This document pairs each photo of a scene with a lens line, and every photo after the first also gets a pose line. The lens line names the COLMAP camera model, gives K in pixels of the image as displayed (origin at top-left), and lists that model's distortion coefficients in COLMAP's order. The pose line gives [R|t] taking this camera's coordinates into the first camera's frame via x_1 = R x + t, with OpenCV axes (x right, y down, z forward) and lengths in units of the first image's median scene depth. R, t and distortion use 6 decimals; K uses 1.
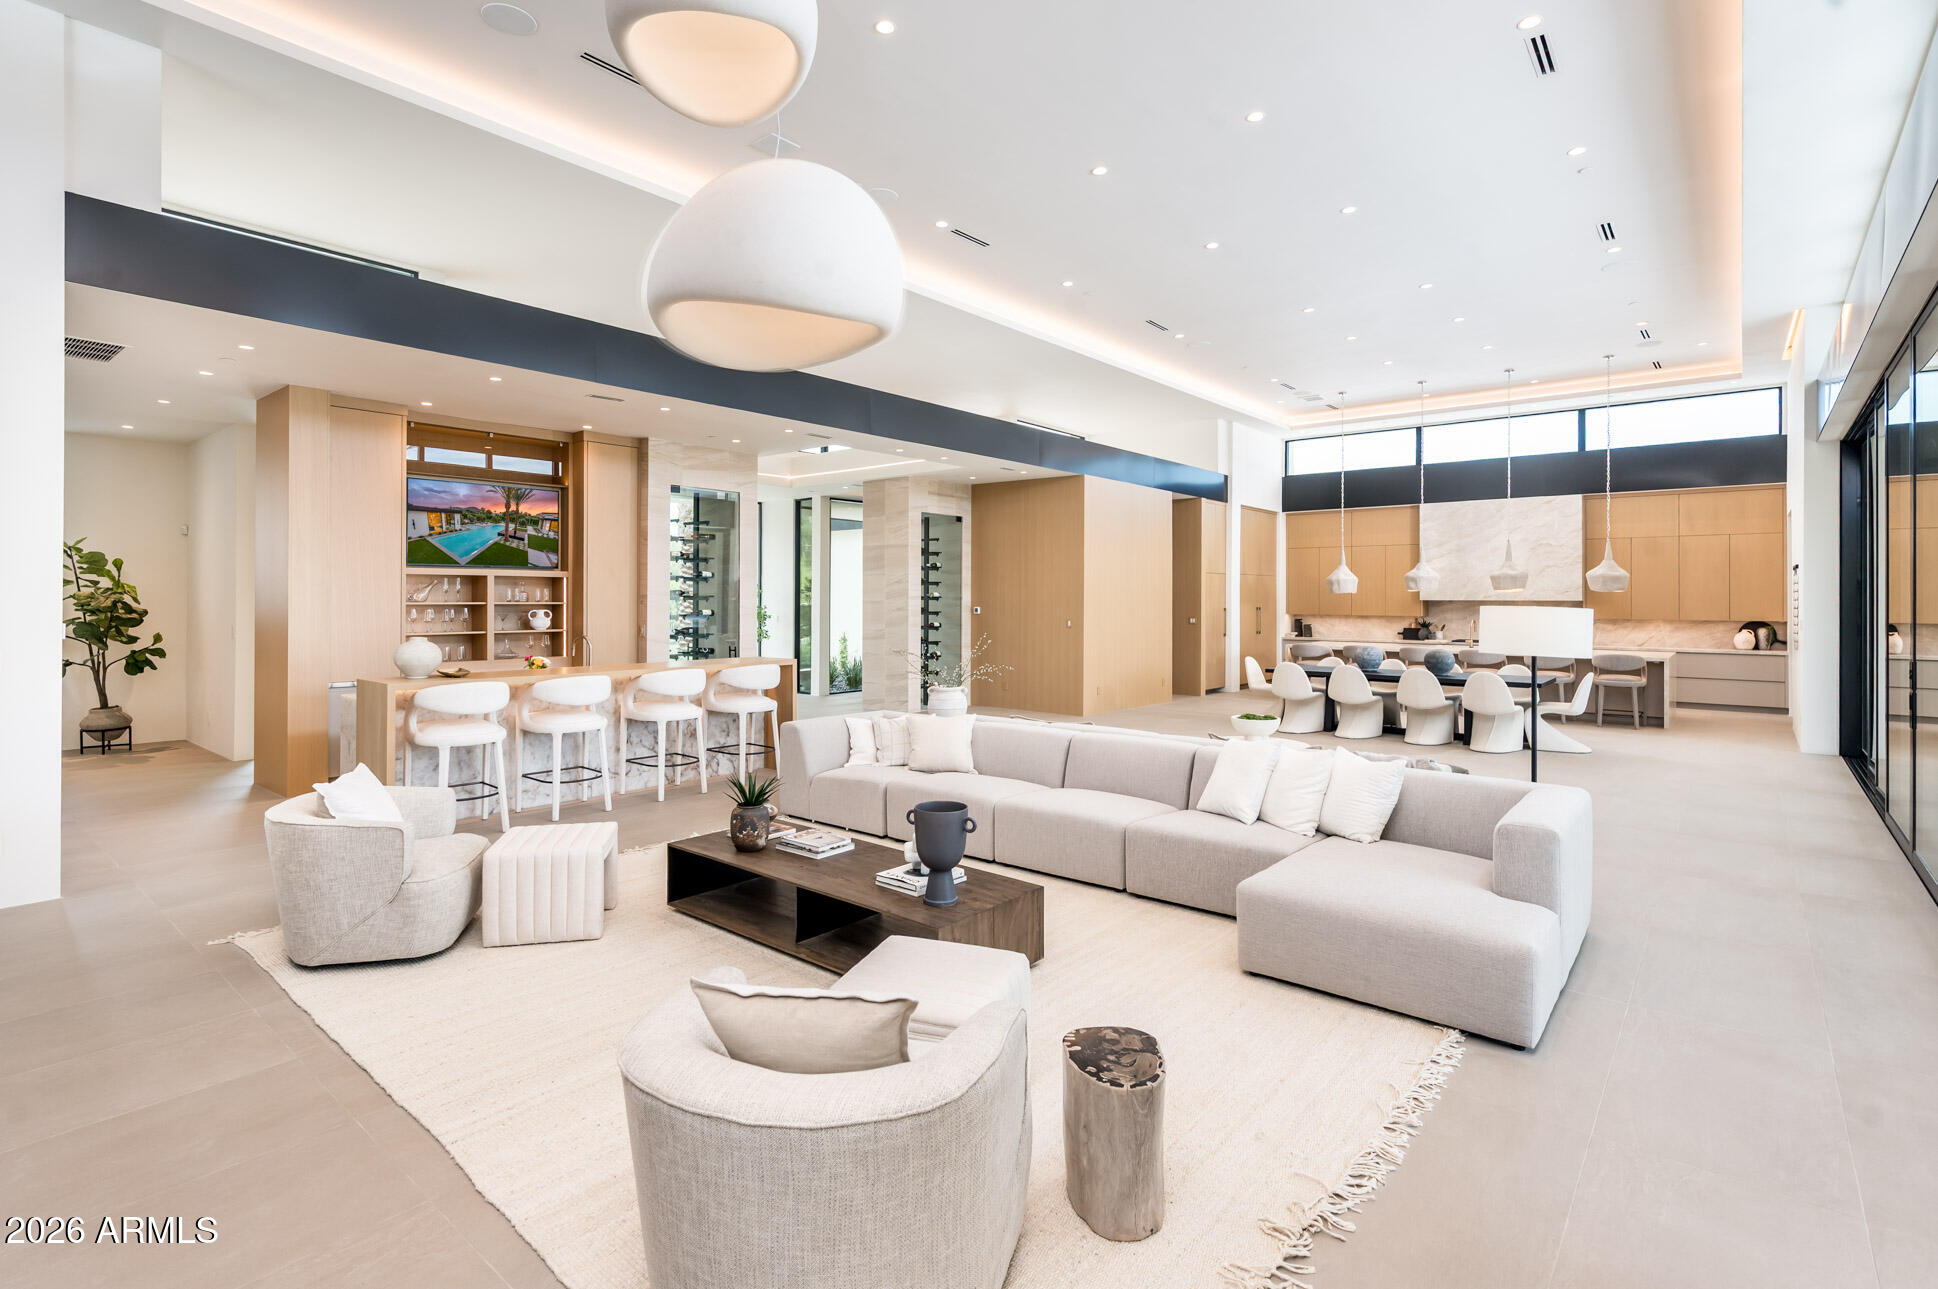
lens RADIAL K [[939.7, 0, 967.9], [0, 939.7, 592.0], [0, 0, 1]] dist [0.012681, 0.001138]
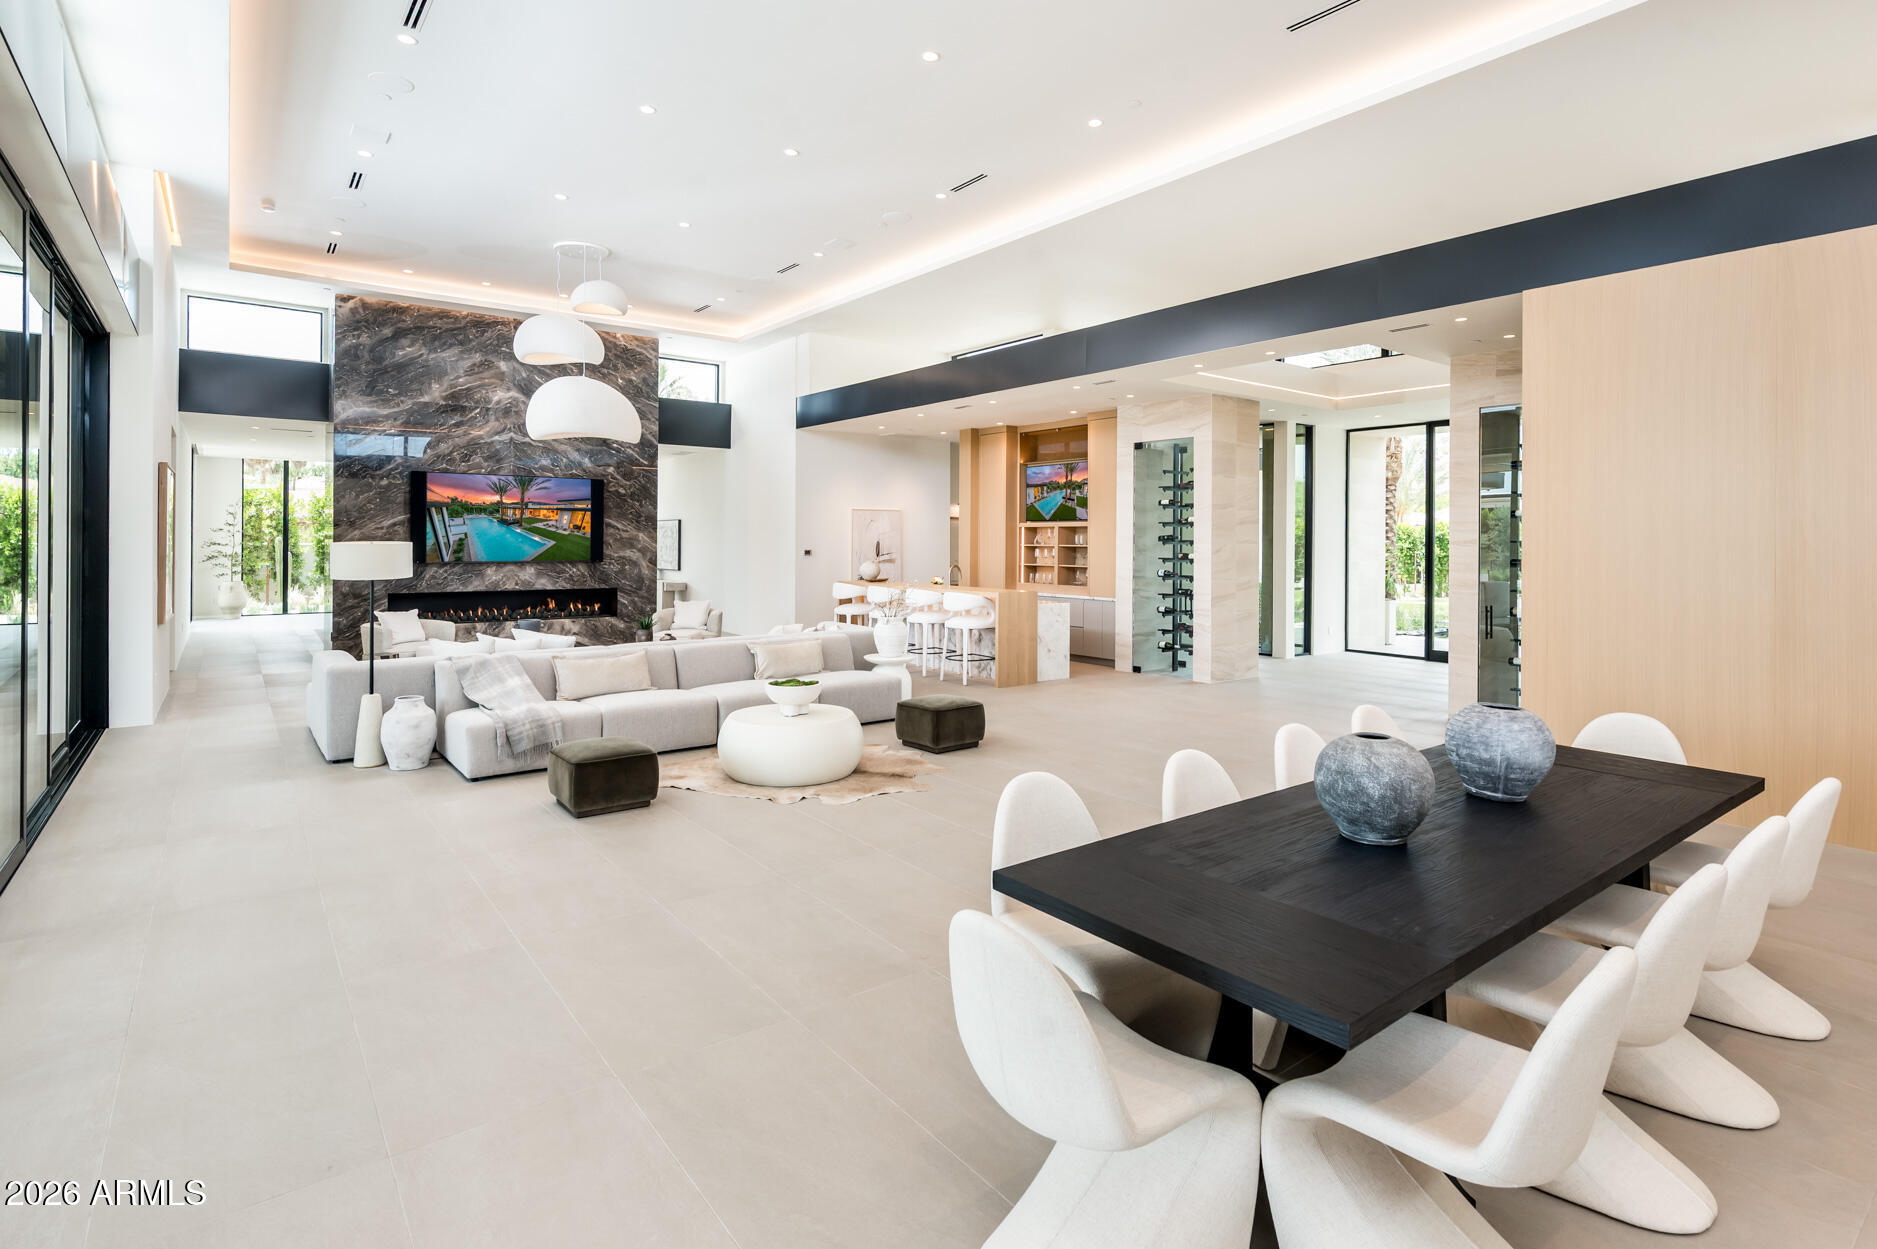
lens RADIAL K [[910.1, 0, 906.5], [0, 910.1, 539.4], [0, 0, 1]] dist [0.012681, 0.001138]
pose [[-0.244741, -0.005960, -0.969570, 0.572257], [-0.001241, 0.999982, -0.005834, 0.006537], [0.969588, -0.000224, -0.244745, 0.704655]]
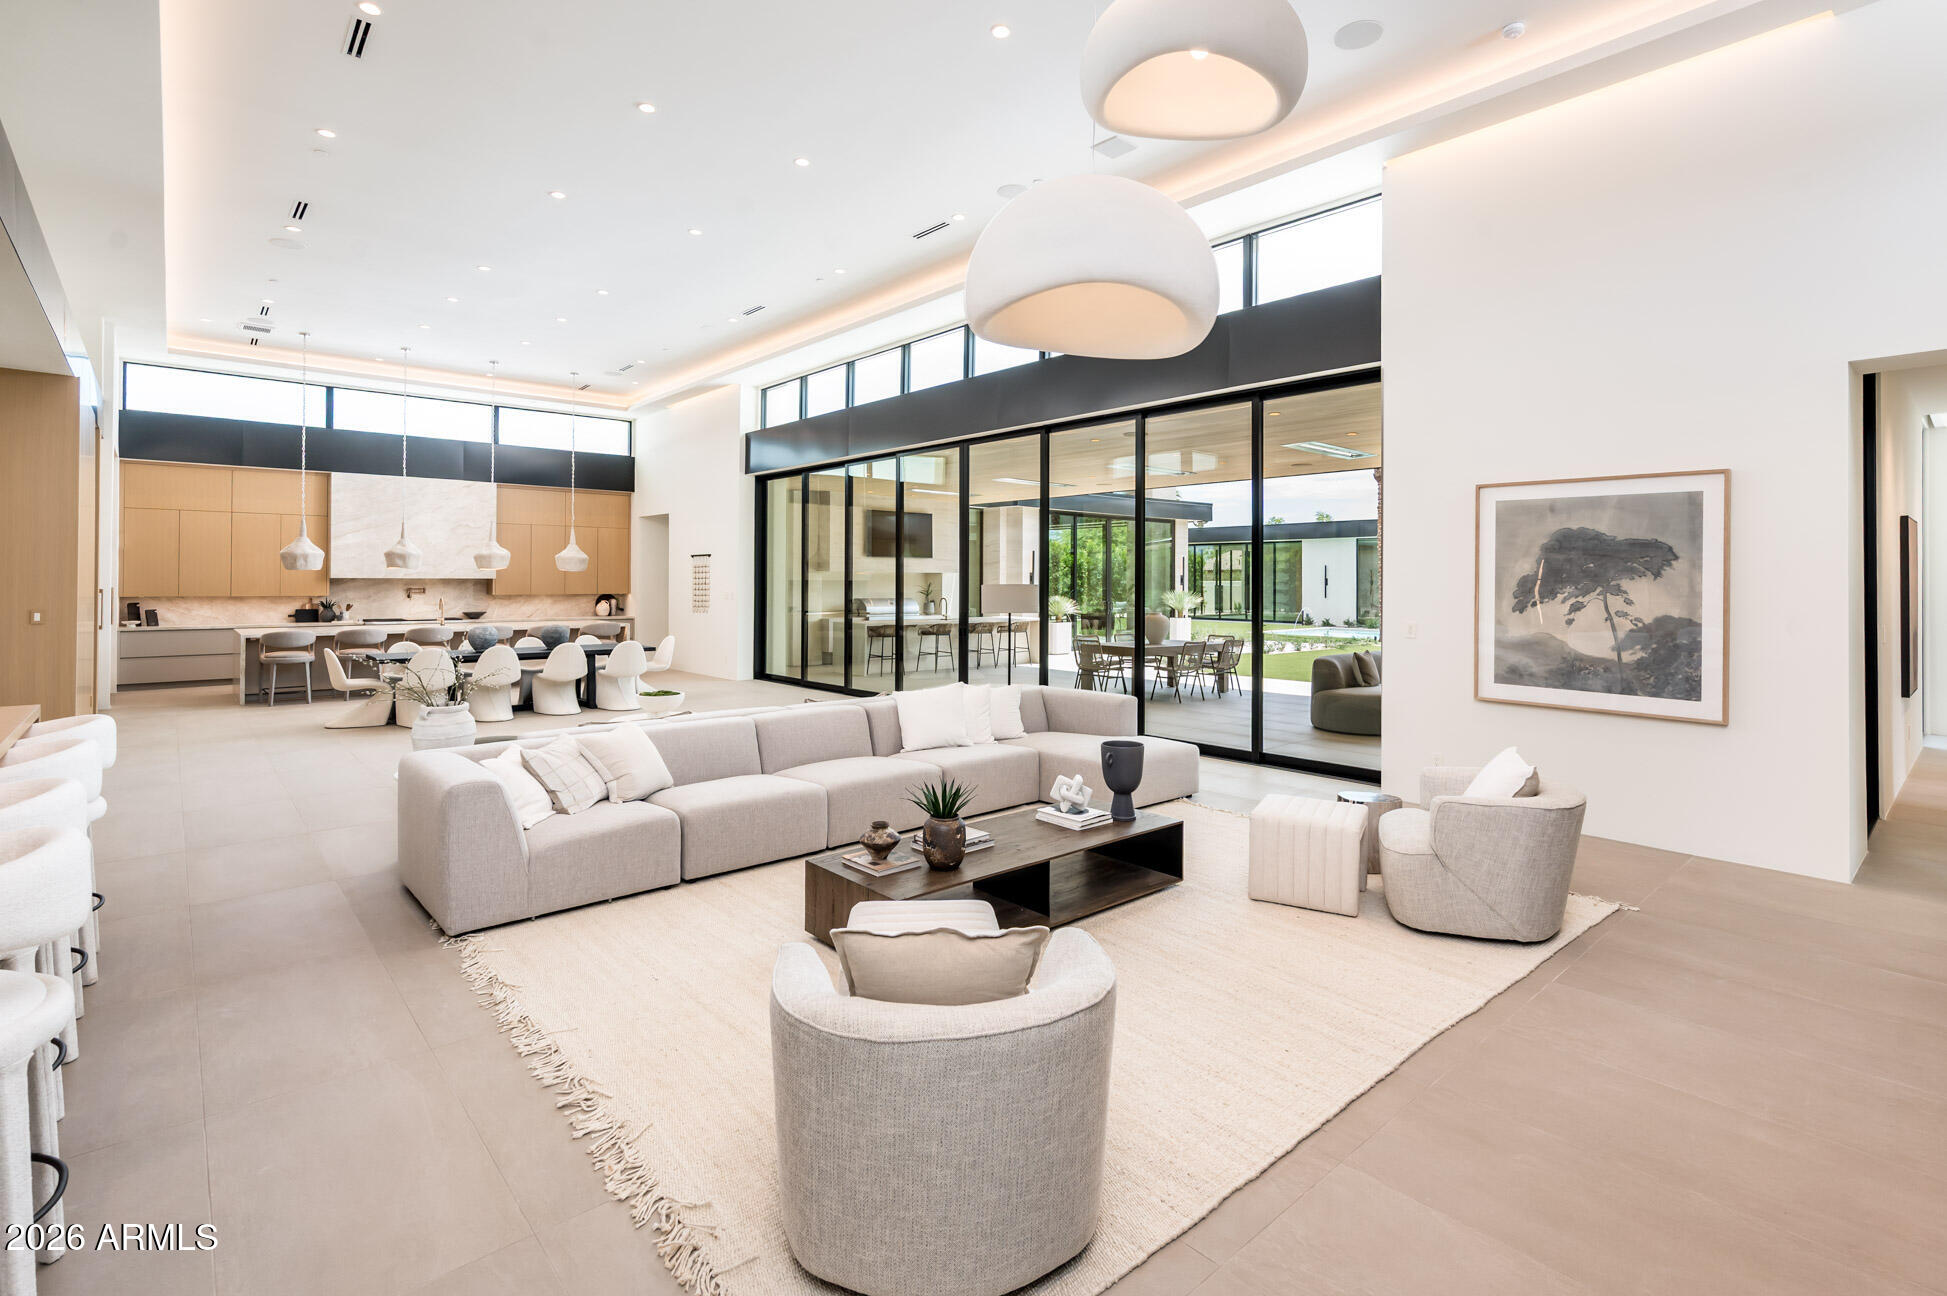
lens RADIAL K [[922.7, 0, 995.4], [0, 922.7, 582.7], [0, 0, 1]] dist [-0.002500, 0.001368]
pose [[0.147935, -0.004537, 0.988987, -0.351079], [-0.010221, 0.999929, 0.006116, 0.001406], [-0.988944, -0.011014, 0.147878, 0.272472]]
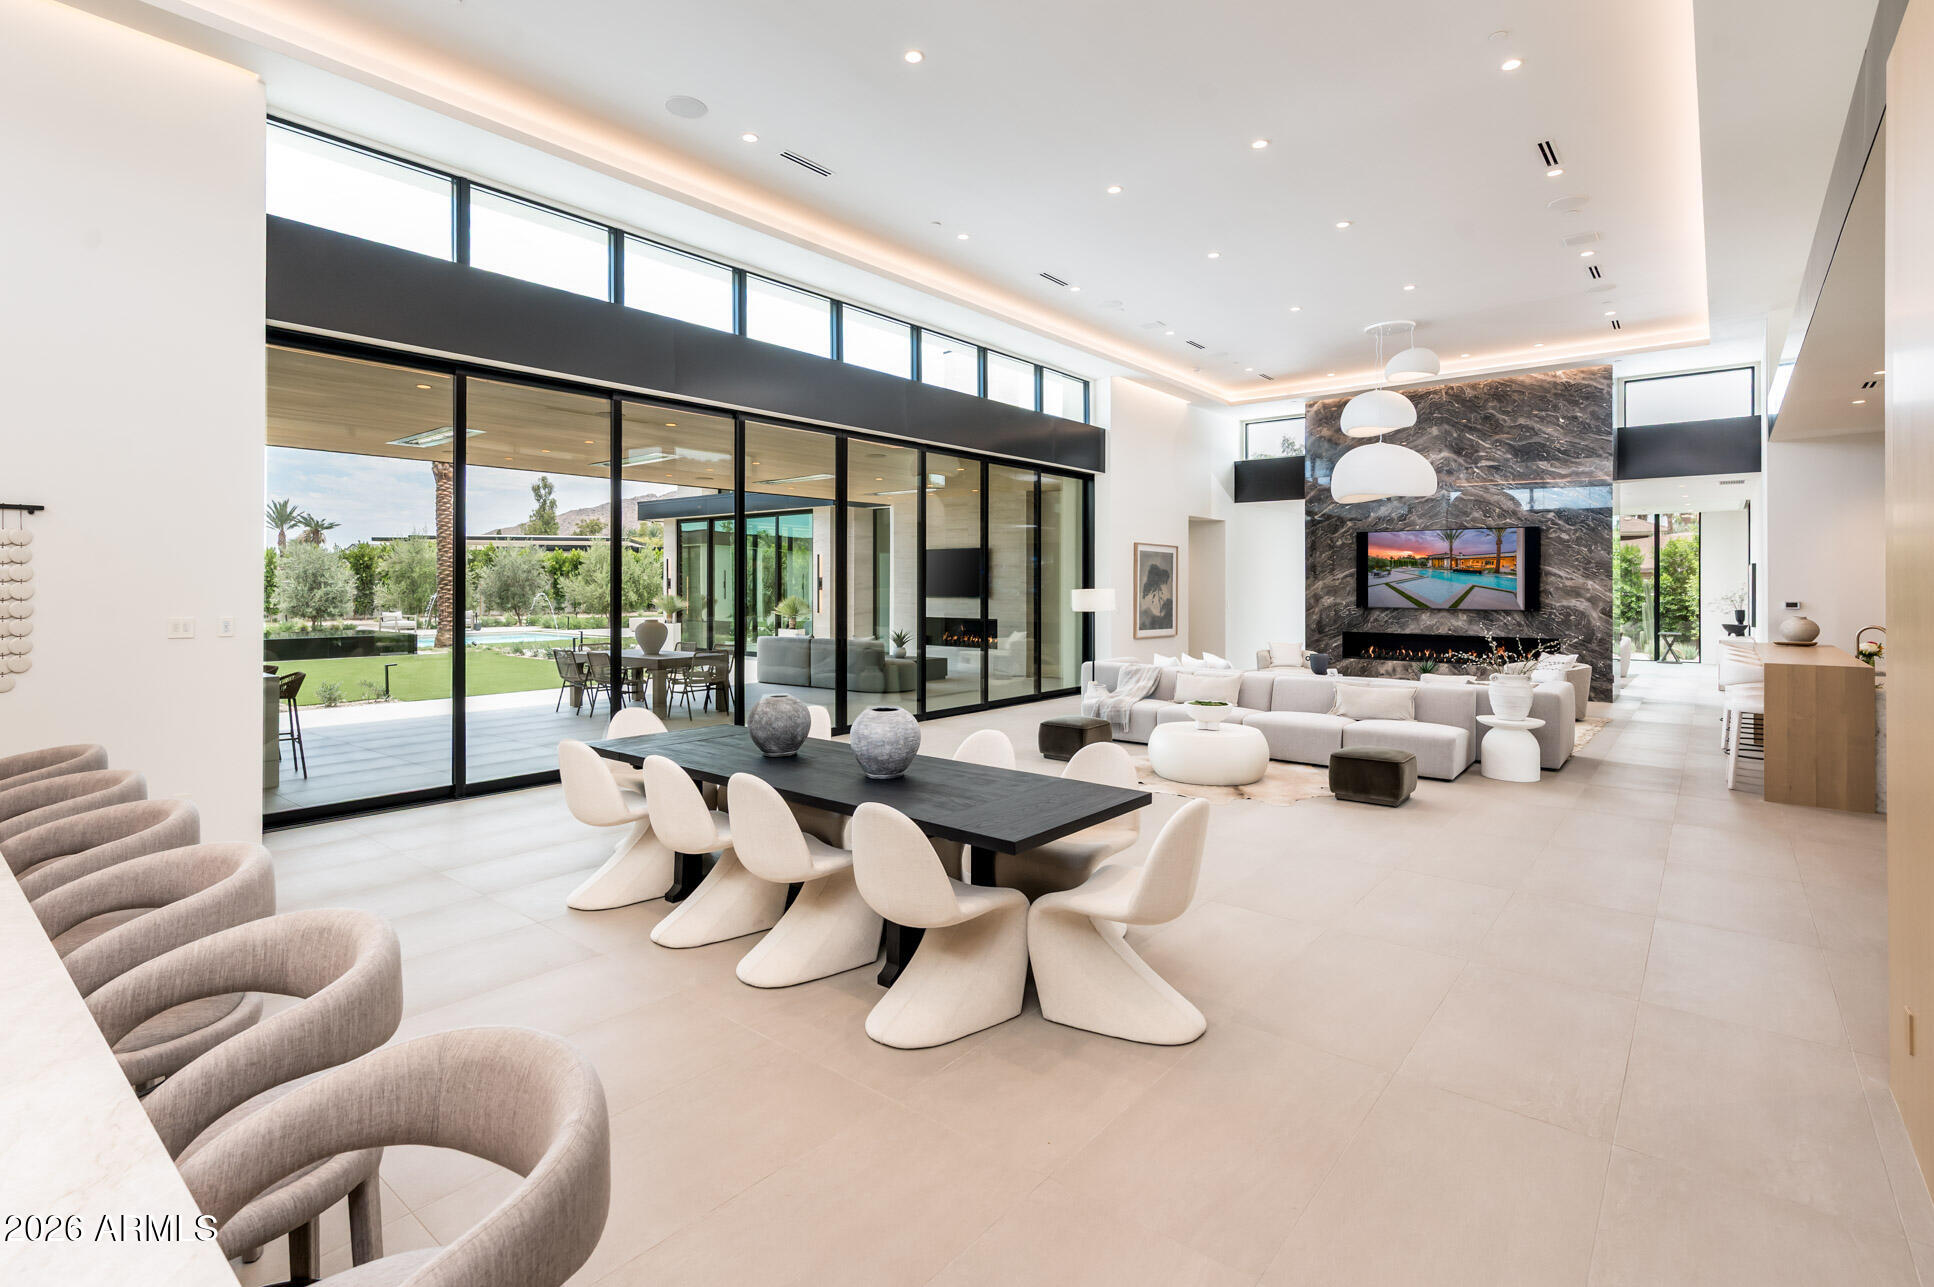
lens RADIAL K [[877.3, 0, 956.6], [0, 877.3, 577.7], [0, 0, 1]] dist [-0.007448, 0.003545]
pose [[-0.999892, -0.005393, 0.013665, 0.304211], [-0.005573, 0.999898, -0.013121, 0.005863], [-0.013592, -0.013196, -0.999821, 1.057986]]
